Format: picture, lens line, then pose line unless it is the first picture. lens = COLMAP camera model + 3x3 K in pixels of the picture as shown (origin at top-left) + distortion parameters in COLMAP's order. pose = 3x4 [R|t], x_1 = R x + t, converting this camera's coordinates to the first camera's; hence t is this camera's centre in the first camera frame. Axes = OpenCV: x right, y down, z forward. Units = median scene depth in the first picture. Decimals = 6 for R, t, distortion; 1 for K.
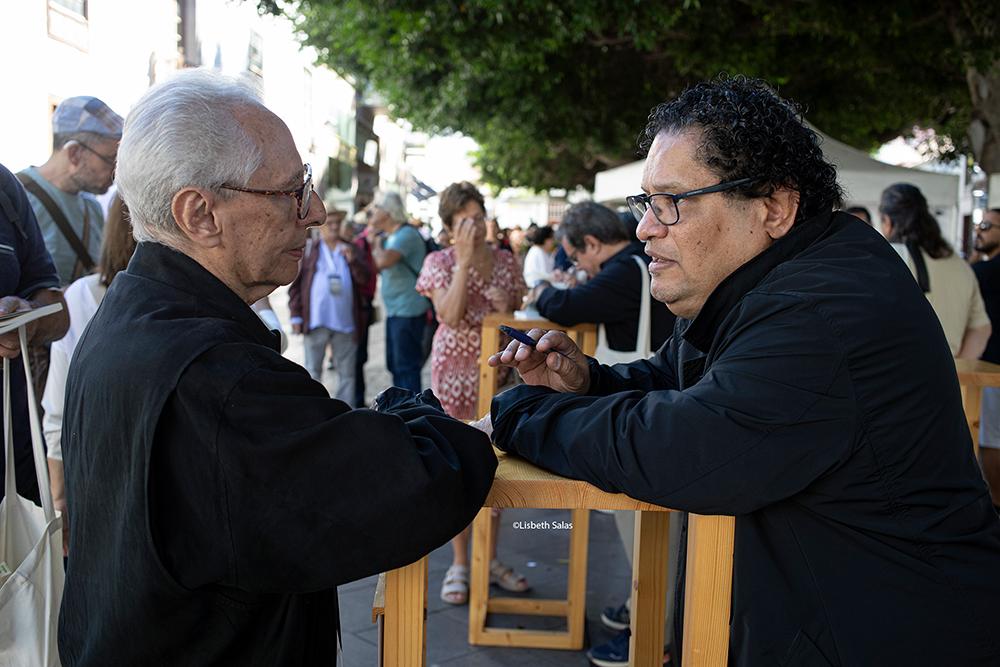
lens RADIAL K [[1098.2, 0, 500.3], [0, 1098.2, 331.5], [0, 0, 1]] dist [-0.027694, 0.000000]
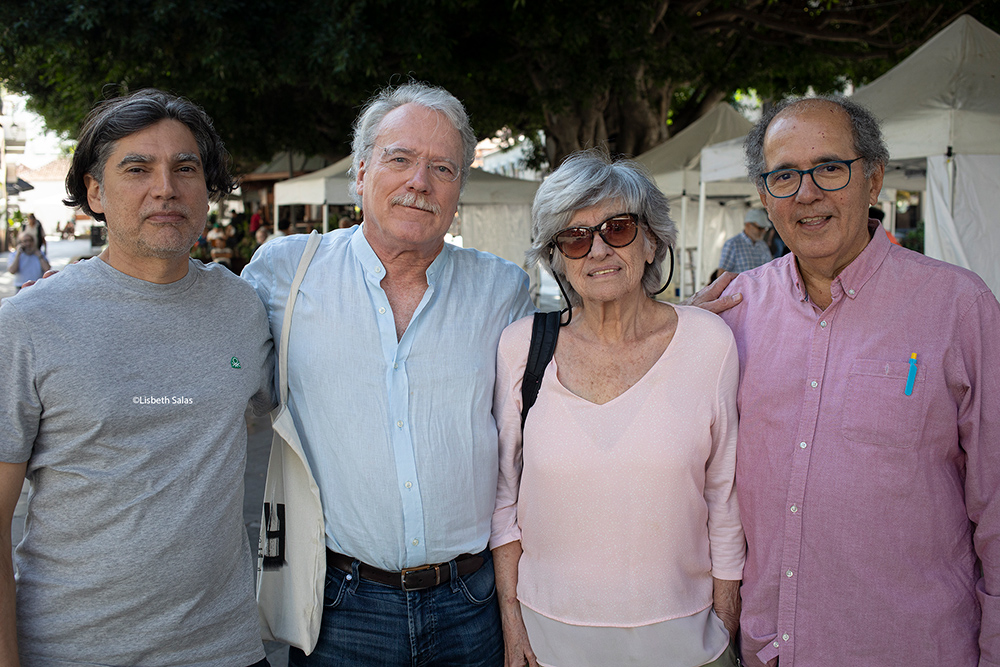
lens RADIAL K [[1098.2, 0, 500.1], [0, 1098.2, 334.3], [0, 0, 1]] dist [-0.027694, 0.000000]
pose [[0.930548, -0.073510, 0.358715, -0.171402], [0.067930, 0.997293, 0.028154, 0.013147], [-0.359814, -0.001831, 0.933022, -0.337200]]
